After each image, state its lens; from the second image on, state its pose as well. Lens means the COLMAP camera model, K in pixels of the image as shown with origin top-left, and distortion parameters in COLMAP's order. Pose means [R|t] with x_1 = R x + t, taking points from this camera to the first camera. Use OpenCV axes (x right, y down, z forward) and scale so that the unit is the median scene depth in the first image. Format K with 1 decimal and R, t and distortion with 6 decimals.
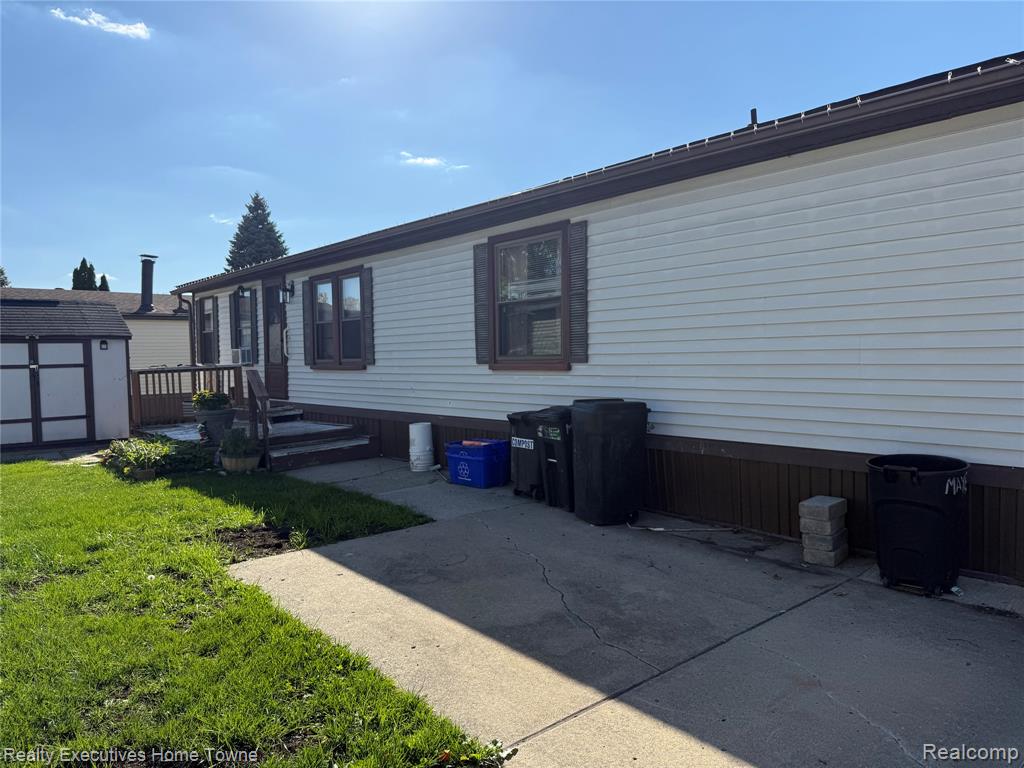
lens RADIAL K [[718.1, 0, 512.0], [0, 718.1, 384.0], [0, 0, 1]] dist [0.034457, -0.002211]
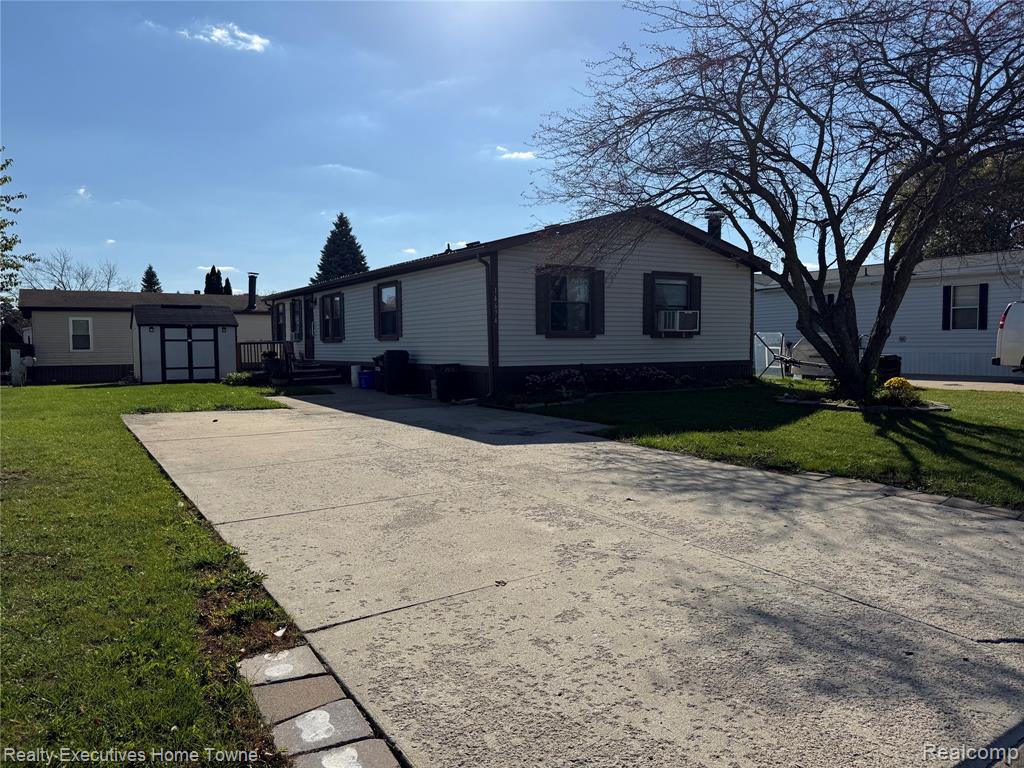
lens RADIAL K [[694.9, 0, 512.0], [0, 694.9, 384.0], [0, 0, 1]] dist [0.176550, 0.000333]
pose [[0.990433, 0.013402, -0.137343, 0.383340], [-0.010827, 0.999752, 0.019479, 0.037697], [0.137570, -0.017805, 0.990332, -0.651689]]
